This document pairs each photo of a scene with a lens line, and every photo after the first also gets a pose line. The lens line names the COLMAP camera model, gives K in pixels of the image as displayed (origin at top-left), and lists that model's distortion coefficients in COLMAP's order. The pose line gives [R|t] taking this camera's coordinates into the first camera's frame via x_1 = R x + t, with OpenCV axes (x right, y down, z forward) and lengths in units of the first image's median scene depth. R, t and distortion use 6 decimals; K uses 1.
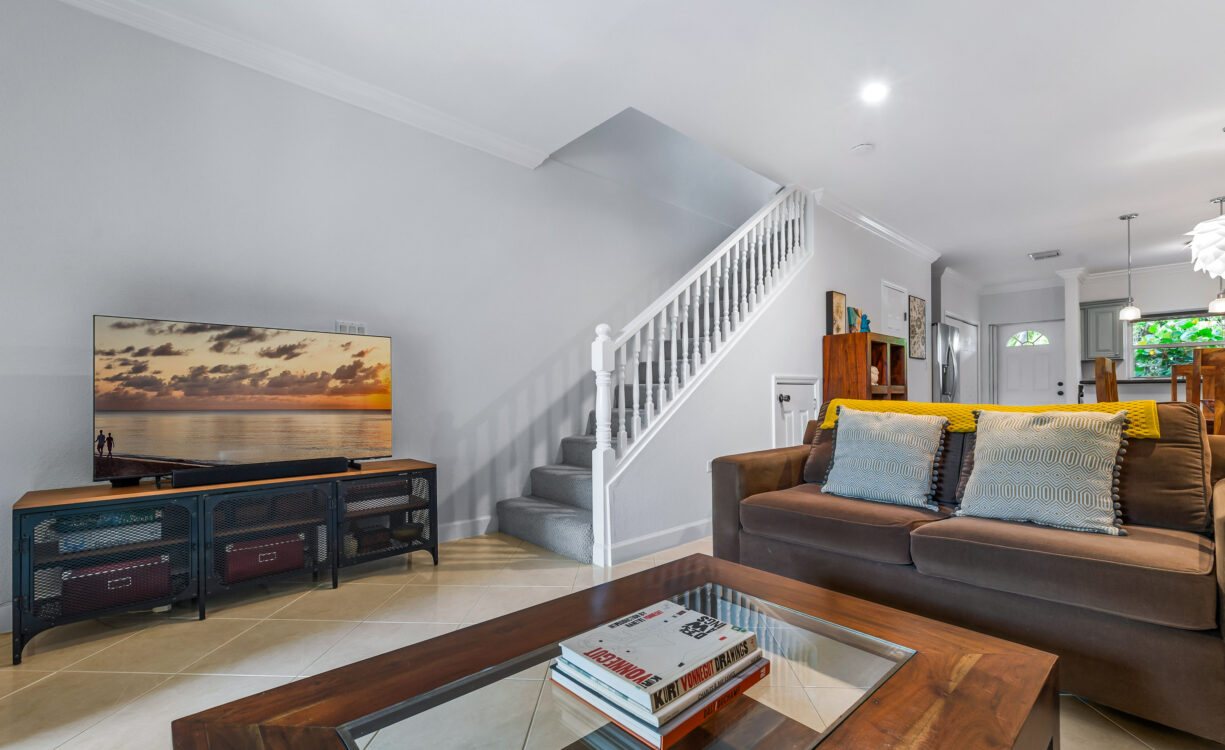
lens RADIAL K [[516.4, 0, 604.5], [0, 516.4, 394.5], [0, 0, 1]] dist [0.000231, 0.000030]
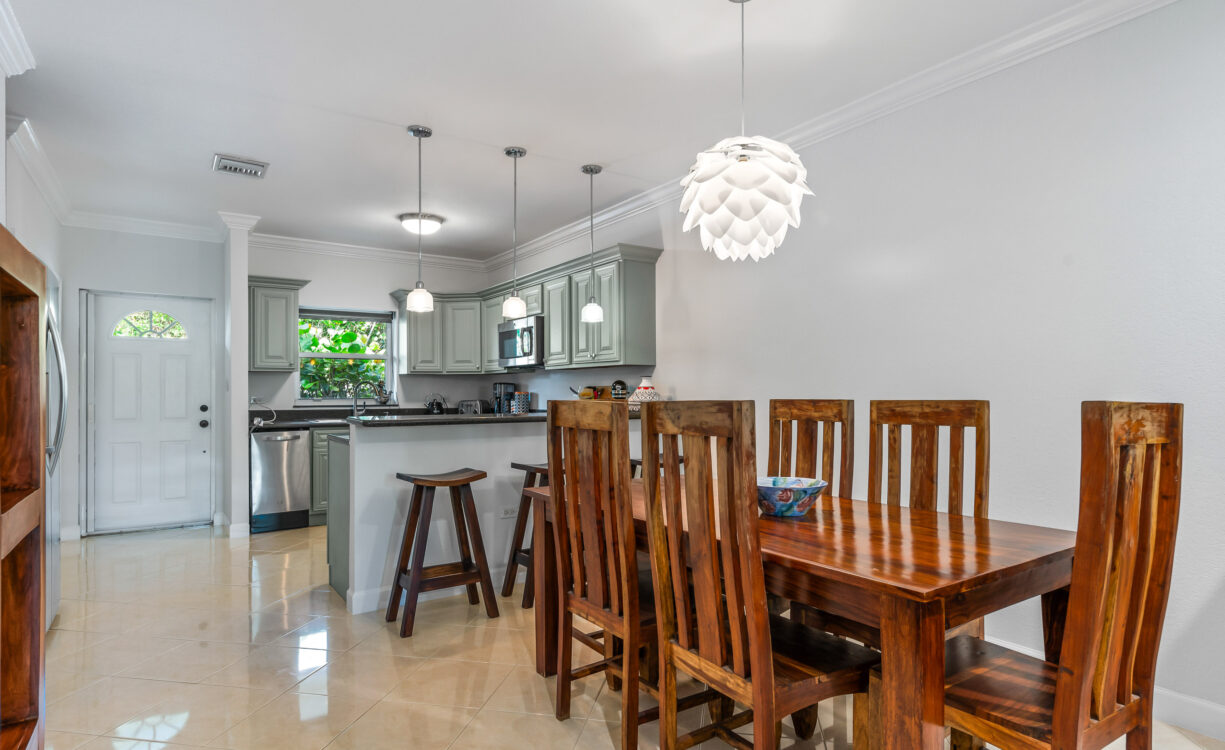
lens RADIAL K [[651.6, 0, 612.7], [0, 651.6, 390.5], [0, 0, 1]] dist [0.000671, 0.000317]
pose [[0.134642, 0.009746, 0.990846, 0.584598], [0.003551, 0.999940, -0.010318, -0.086417], [-0.990888, 0.004908, 0.134599, 1.216109]]
